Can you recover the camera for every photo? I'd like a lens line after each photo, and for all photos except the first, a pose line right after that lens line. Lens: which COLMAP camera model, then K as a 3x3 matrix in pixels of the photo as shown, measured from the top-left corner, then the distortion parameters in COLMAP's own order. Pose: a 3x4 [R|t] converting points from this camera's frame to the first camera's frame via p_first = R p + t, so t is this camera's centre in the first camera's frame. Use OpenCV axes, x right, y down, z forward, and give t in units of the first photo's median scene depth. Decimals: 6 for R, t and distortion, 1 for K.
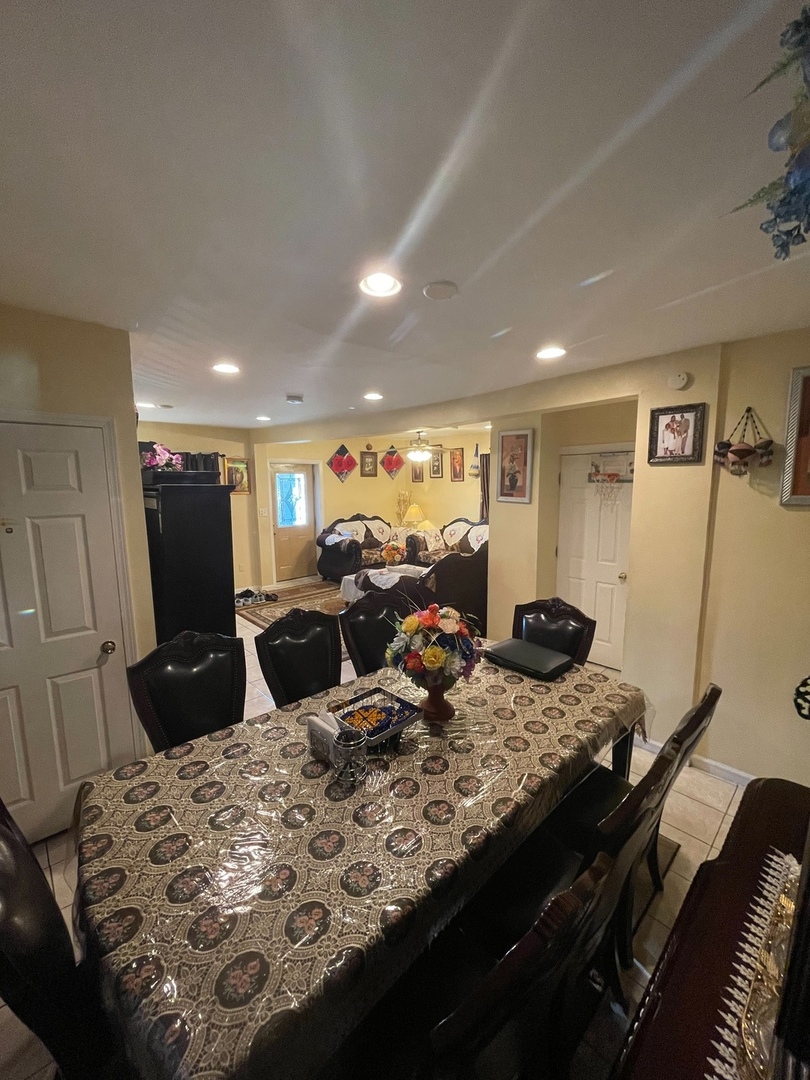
lens RADIAL K [[438.6, 0, 405.0], [0, 438.6, 540.0], [0, 0, 1]] dist [-0.000637, -0.000012]
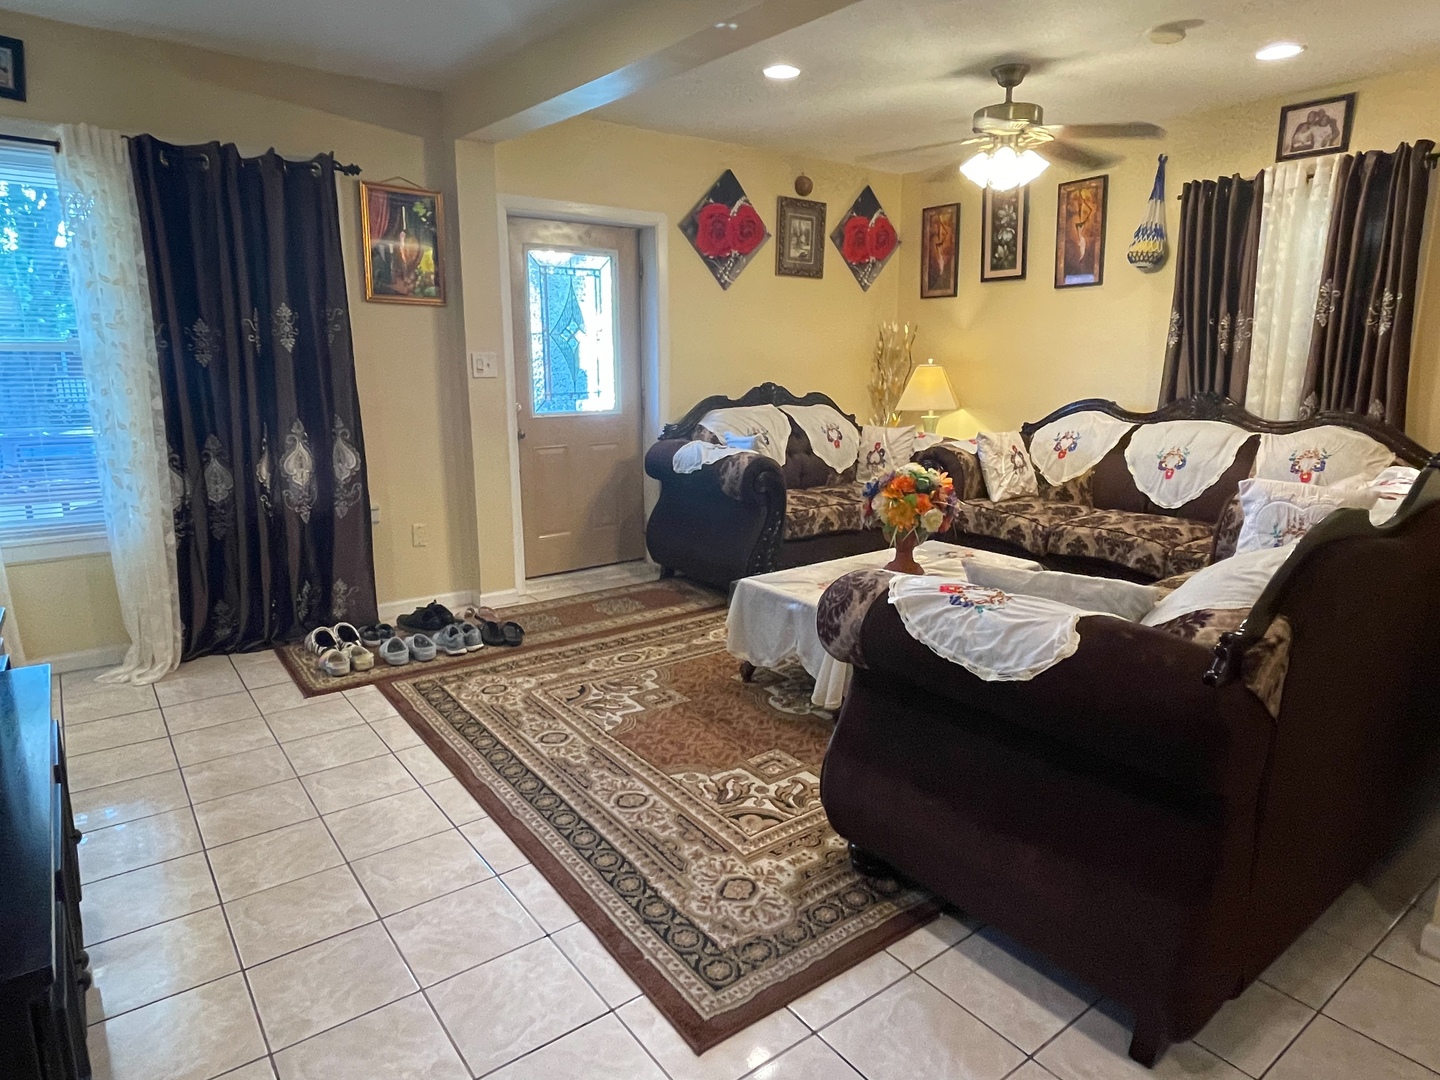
lens RADIAL K [[868.7, 0, 720.0], [0, 868.7, 540.0], [0, 0, 1]] dist [-0.002630, -0.001603]
pose [[0.994360, 0.030843, -0.101472, -0.075919], [-0.023497, 0.997070, 0.072802, 0.012851], [0.103420, -0.070007, 0.992171, 0.344265]]
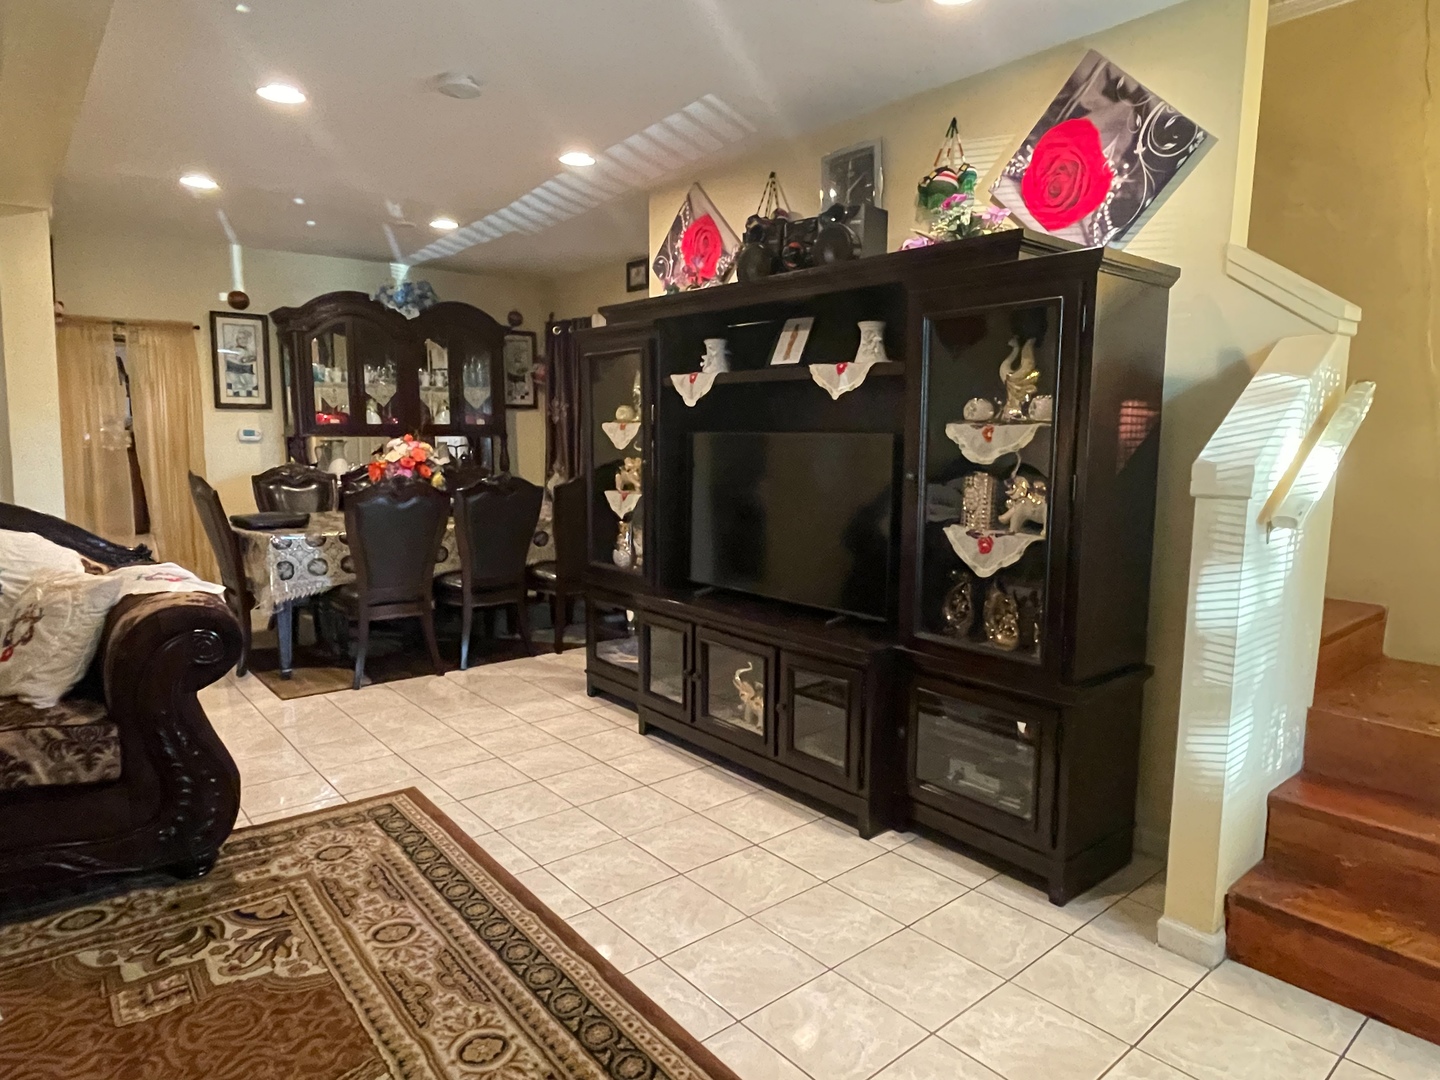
lens RADIAL K [[868.7, 0, 720.0], [0, 868.7, 540.0], [0, 0, 1]] dist [-0.002630, -0.001603]
pose [[-0.998667, -0.016745, 0.048824, -0.264145], [-0.003495, 0.965679, 0.259714, -0.060271], [-0.051497, 0.259197, -0.964451, 0.918201]]
